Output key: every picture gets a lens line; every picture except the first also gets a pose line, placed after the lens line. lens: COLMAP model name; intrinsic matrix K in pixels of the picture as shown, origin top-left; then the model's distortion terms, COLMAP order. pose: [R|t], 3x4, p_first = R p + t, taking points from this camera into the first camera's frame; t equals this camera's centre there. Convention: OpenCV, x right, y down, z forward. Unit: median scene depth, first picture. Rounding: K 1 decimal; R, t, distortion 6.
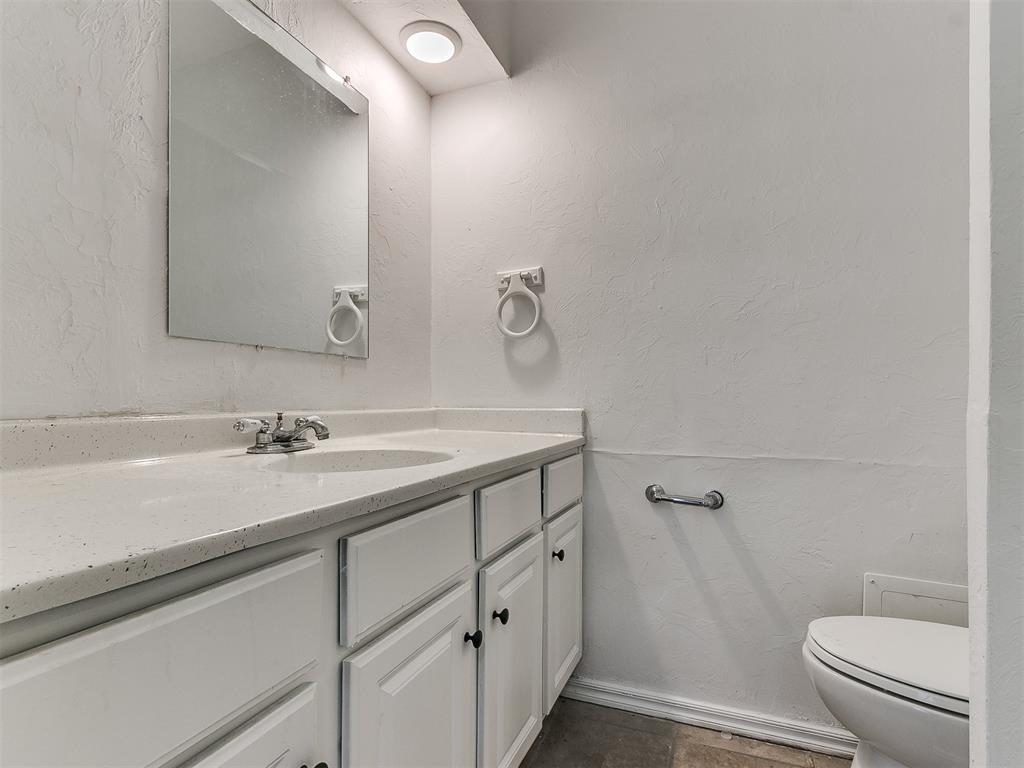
lens RADIAL K [[543.3, 0, 510.5], [0, 543.3, 397.0], [0, 0, 1]] dist [0.007010, -0.000683]
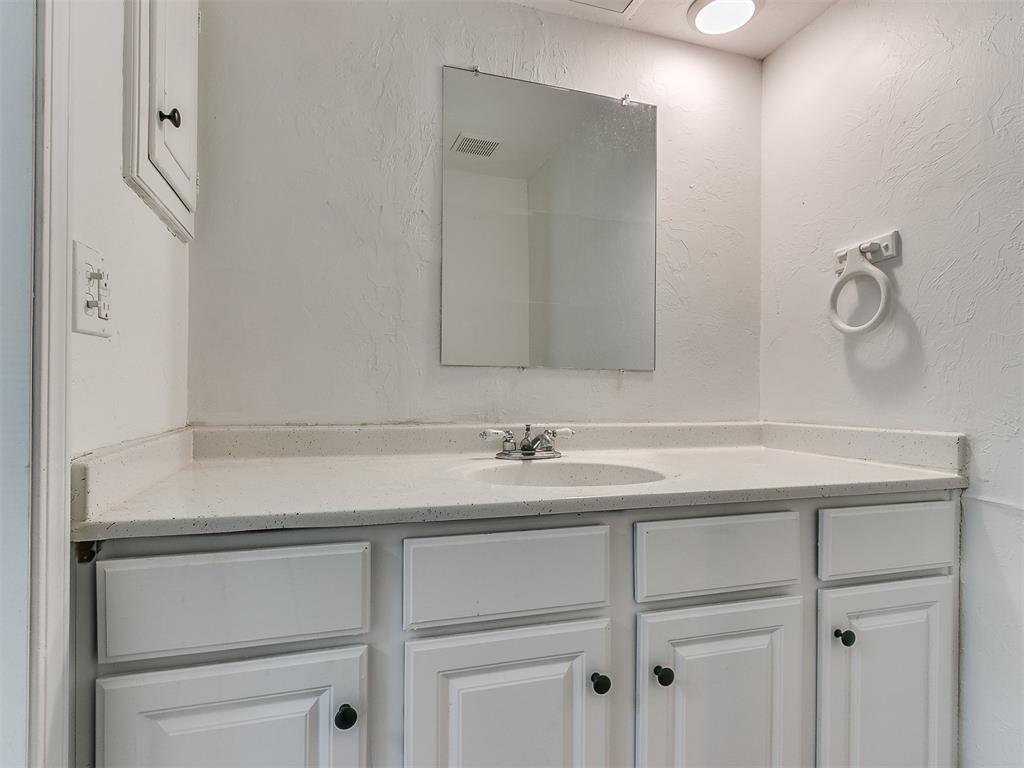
lens RADIAL K [[538.1, 0, 500.8], [0, 538.1, 397.4], [0, 0, 1]] dist [0.003229, -0.000622]
pose [[0.632457, 0.004243, -0.774584, 0.310265], [-0.003515, 0.999990, 0.002608, -0.023285], [0.774588, 0.001074, 0.632466, 0.171132]]
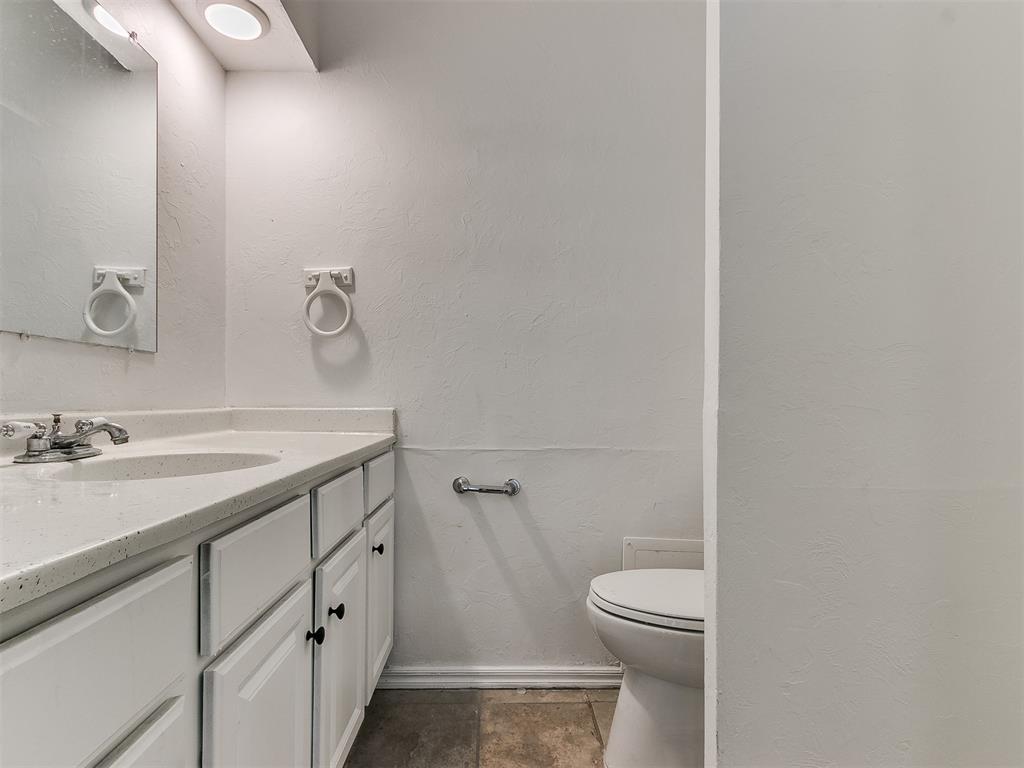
lens RADIAL K [[538.1, 0, 500.8], [0, 538.1, 397.4], [0, 0, 1]] dist [0.003229, -0.000622]
pose [[0.923869, 0.002371, 0.382701, -0.078046], [-0.002878, 0.999996, 0.000753, 0.000137], [-0.382698, -0.001797, 0.923872, -0.031131]]
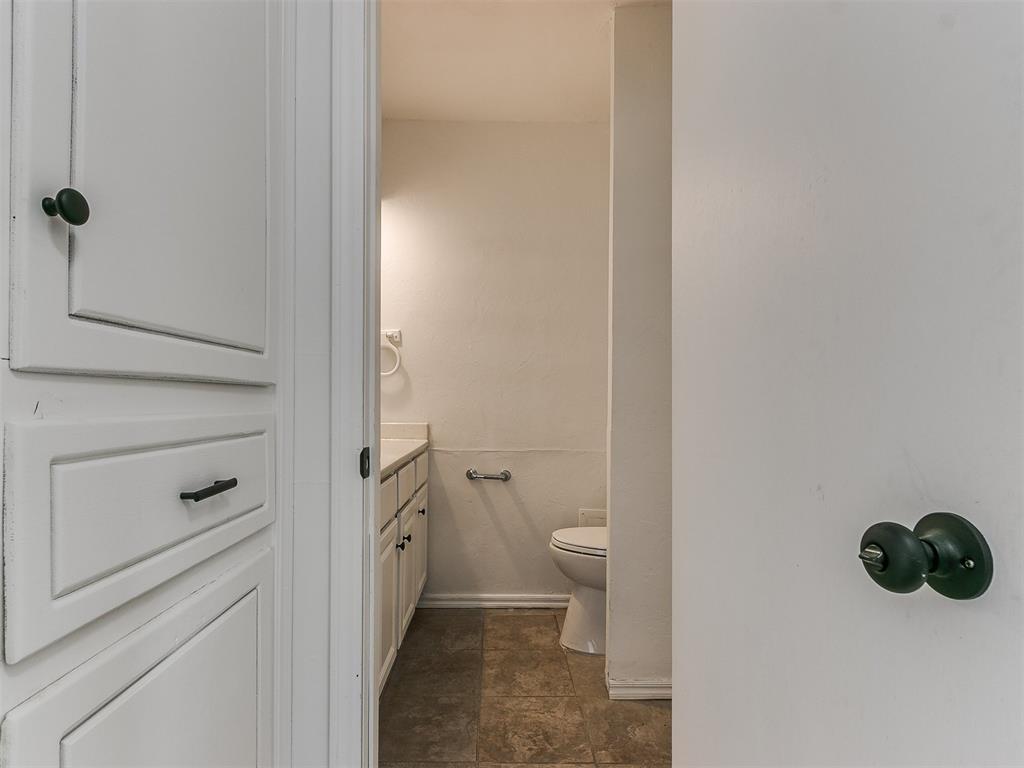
lens RADIAL K [[525.2, 0, 504.2], [0, 525.2, 402.9], [0, 0, 1]] dist [0.043197, 0.000545]
pose [[0.923542, 0.002026, 0.383493, -0.266553], [-0.005717, 0.999948, 0.008487, -0.055211], [-0.383456, -0.010030, 0.923505, -0.530901]]
